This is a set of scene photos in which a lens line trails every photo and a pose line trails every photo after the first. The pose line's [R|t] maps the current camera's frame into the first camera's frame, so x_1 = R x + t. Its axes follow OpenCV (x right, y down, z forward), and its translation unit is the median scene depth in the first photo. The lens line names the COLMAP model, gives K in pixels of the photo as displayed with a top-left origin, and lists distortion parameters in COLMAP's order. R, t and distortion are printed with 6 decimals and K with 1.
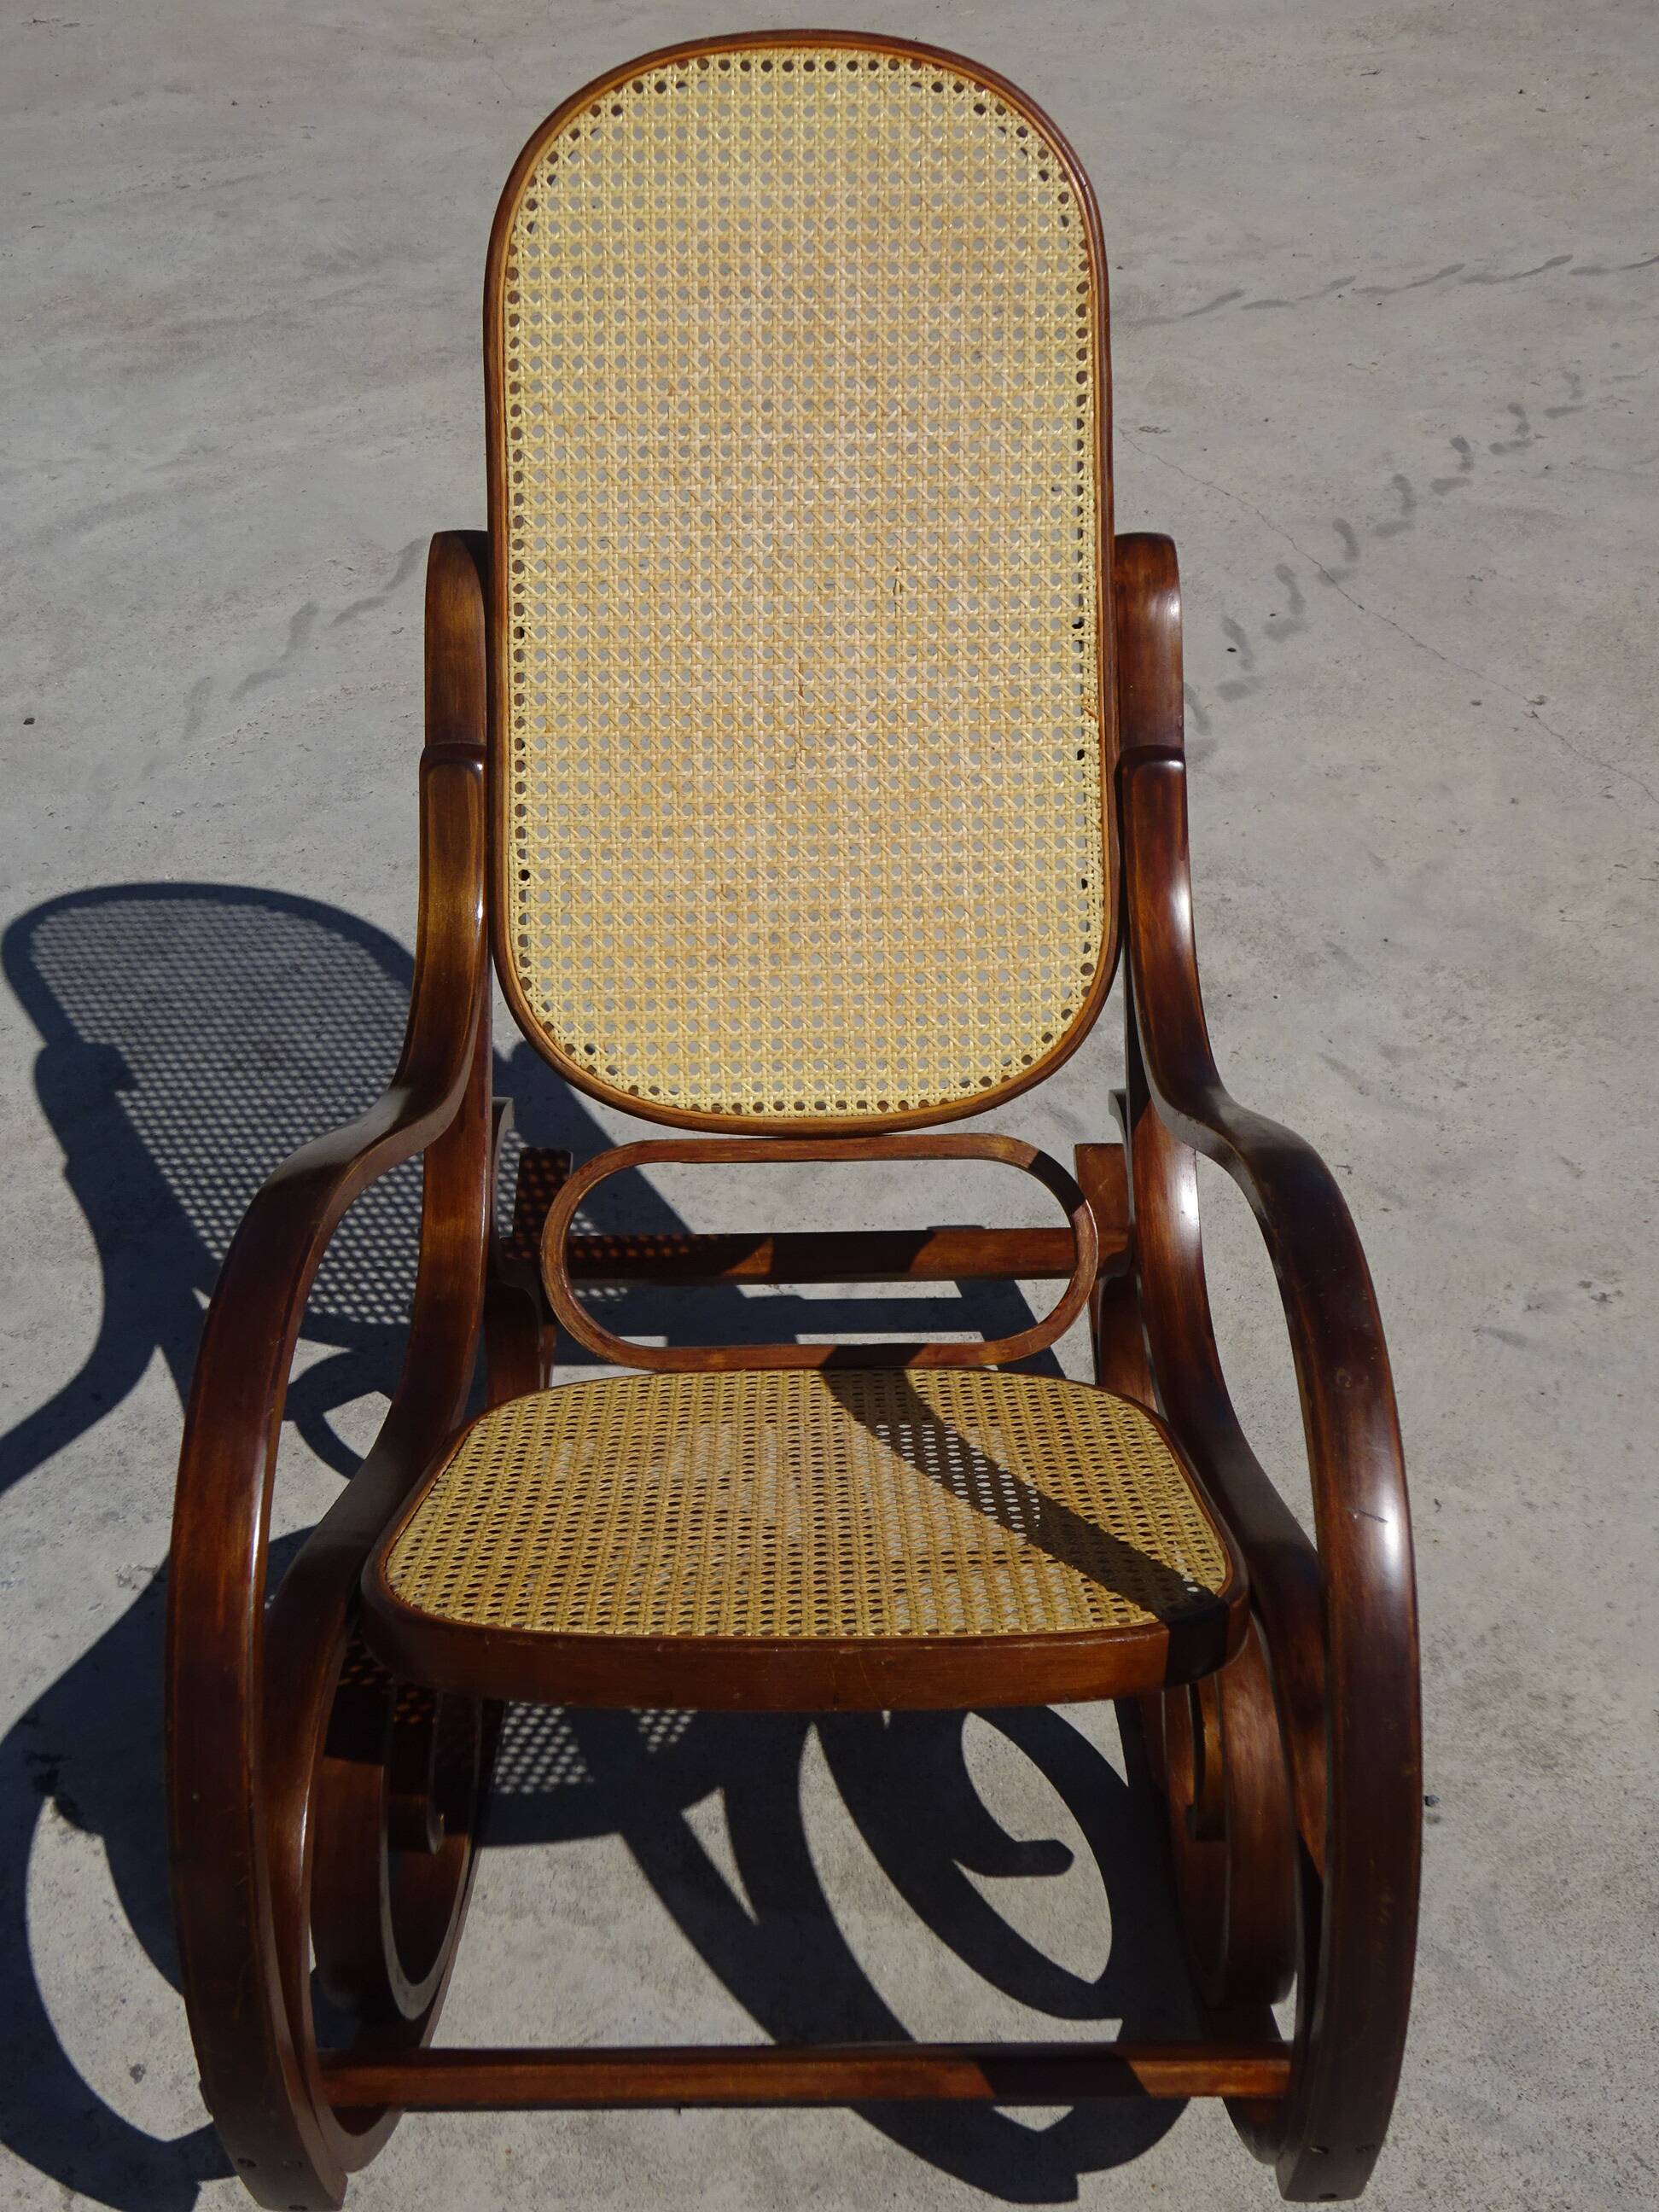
lens RADIAL K [[2866.8, 0, 832.4], [0, 2866.8, 1086.1], [0, 0, 1]] dist [-0.000145, 0.088923]
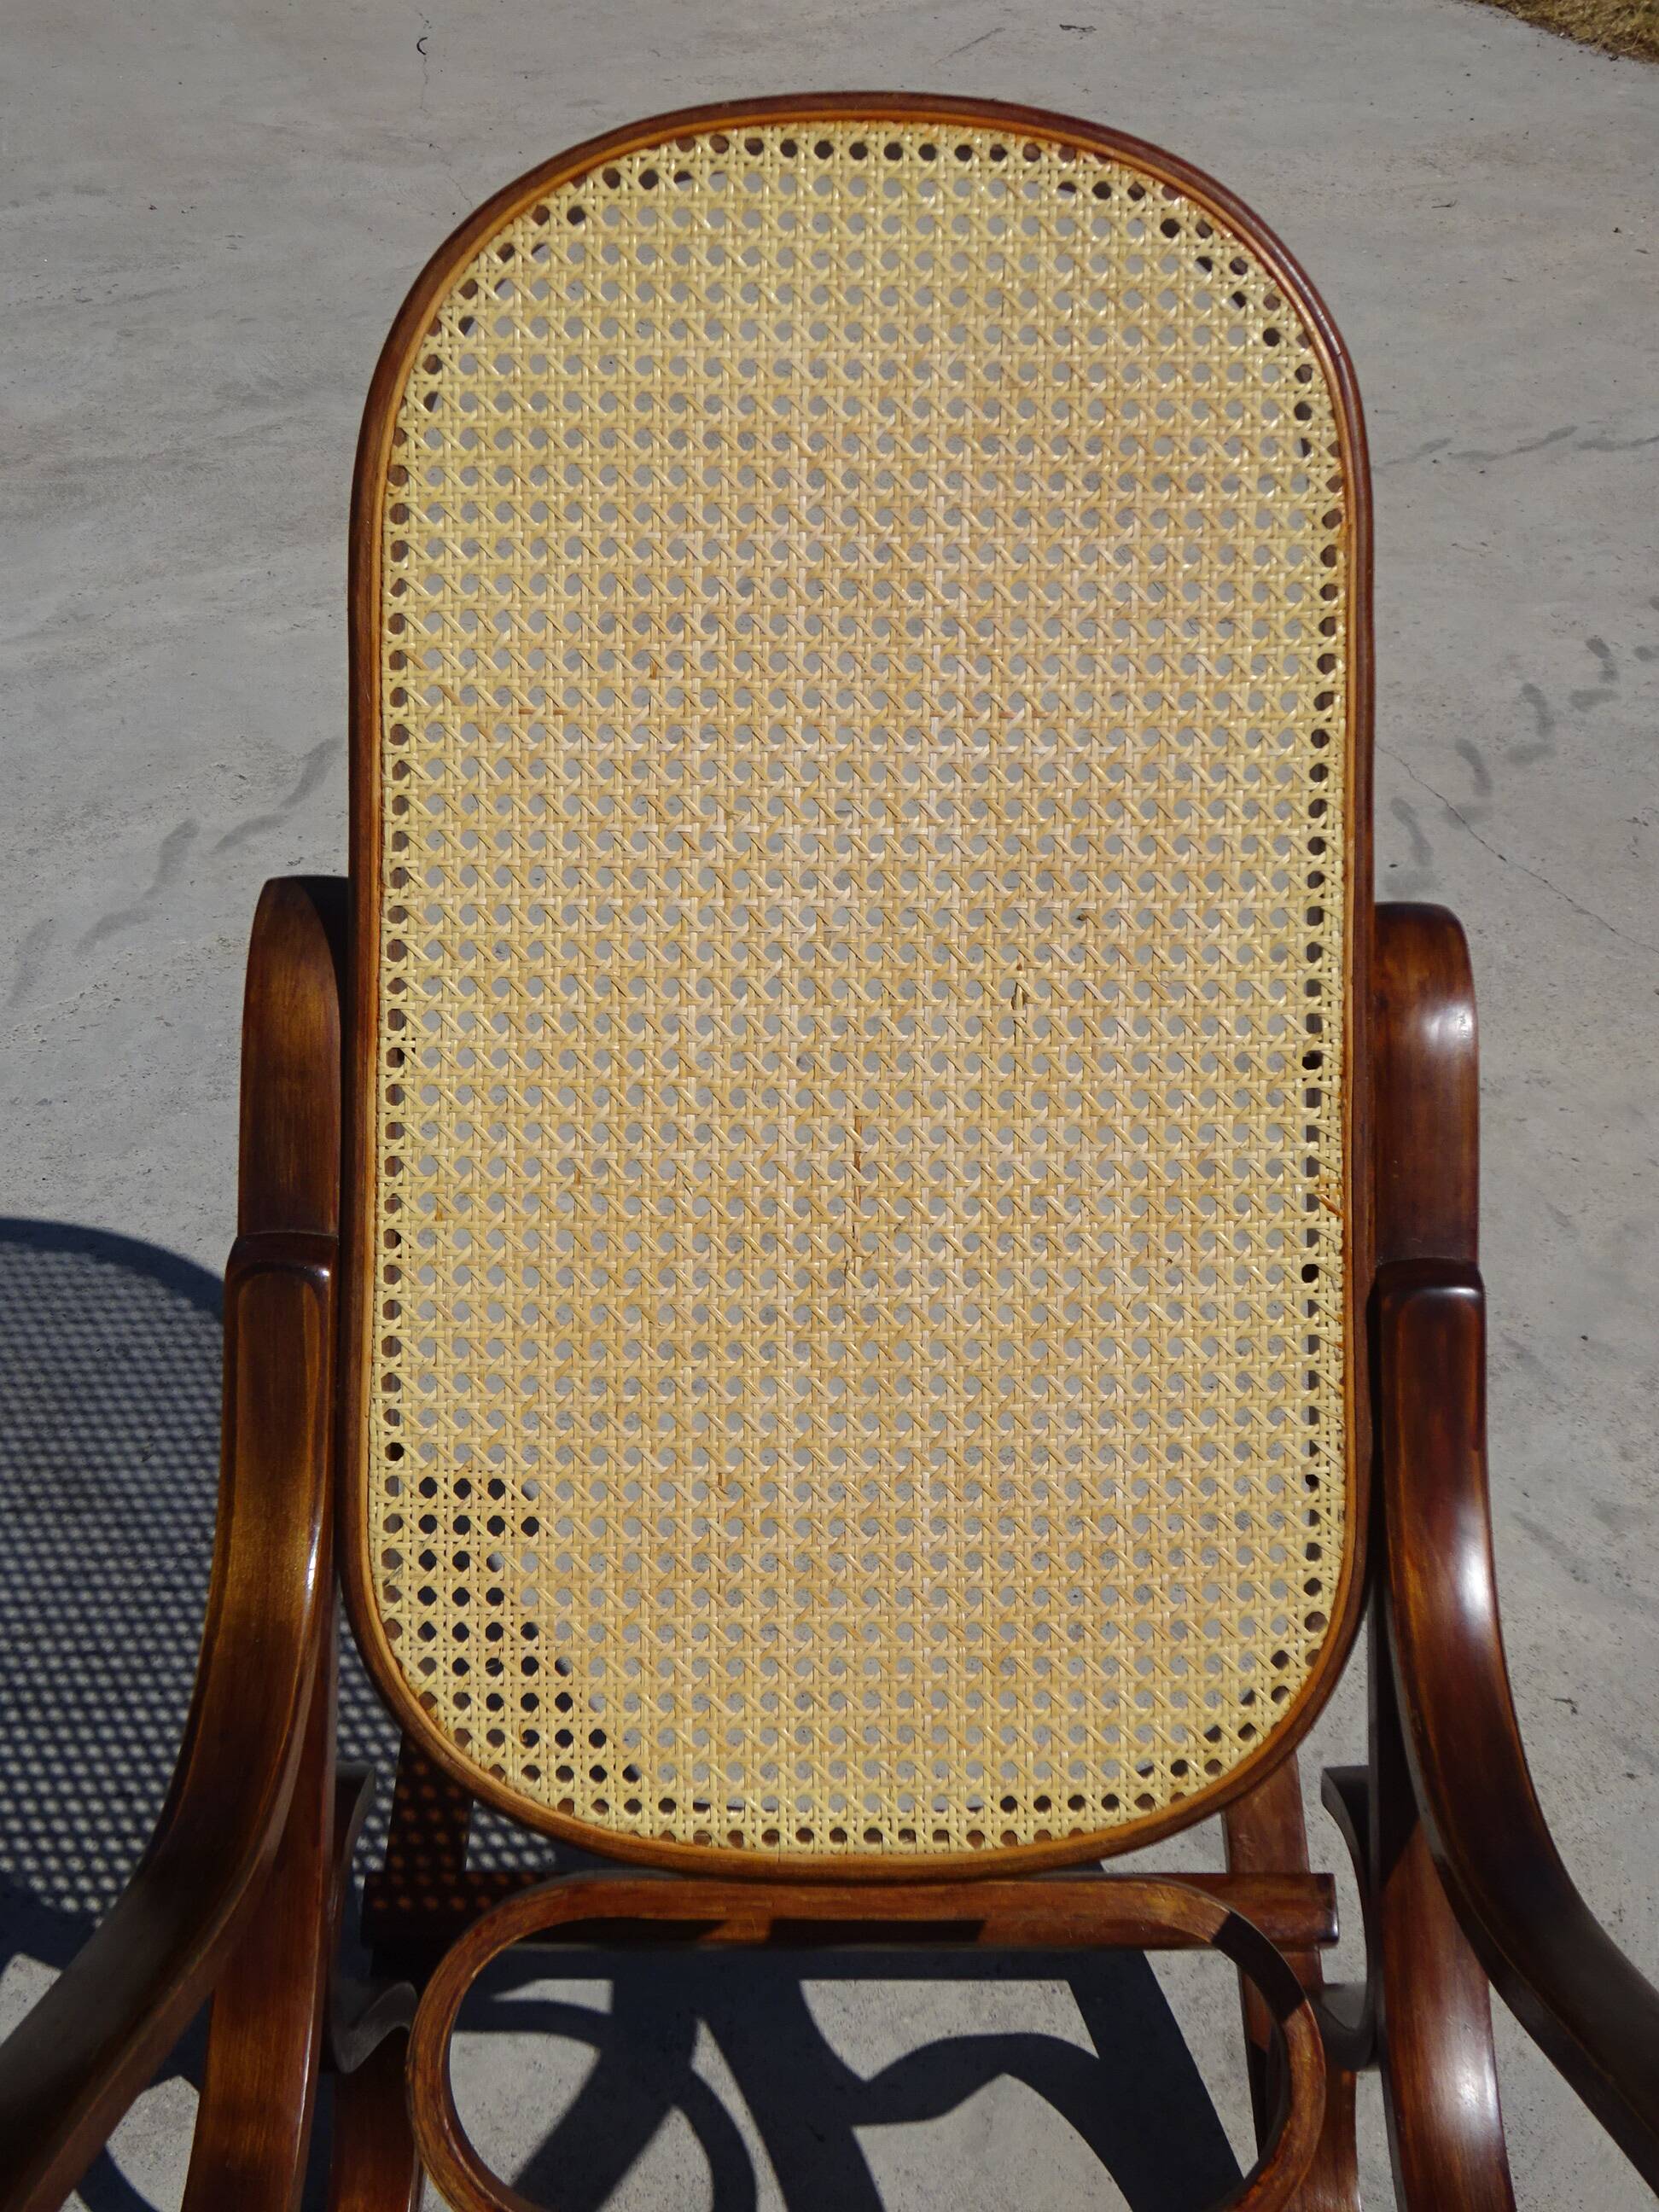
lens RADIAL K [[2848.9, 0, 822.1], [0, 2848.9, 1074.6], [0, 0, 1]] dist [-0.001956, 0.079959]
pose [[0.999709, 0.020737, 0.012326, -0.026149], [-0.020214, 0.998948, -0.041161, -0.130950], [-0.013166, 0.040900, 0.999076, 0.393782]]
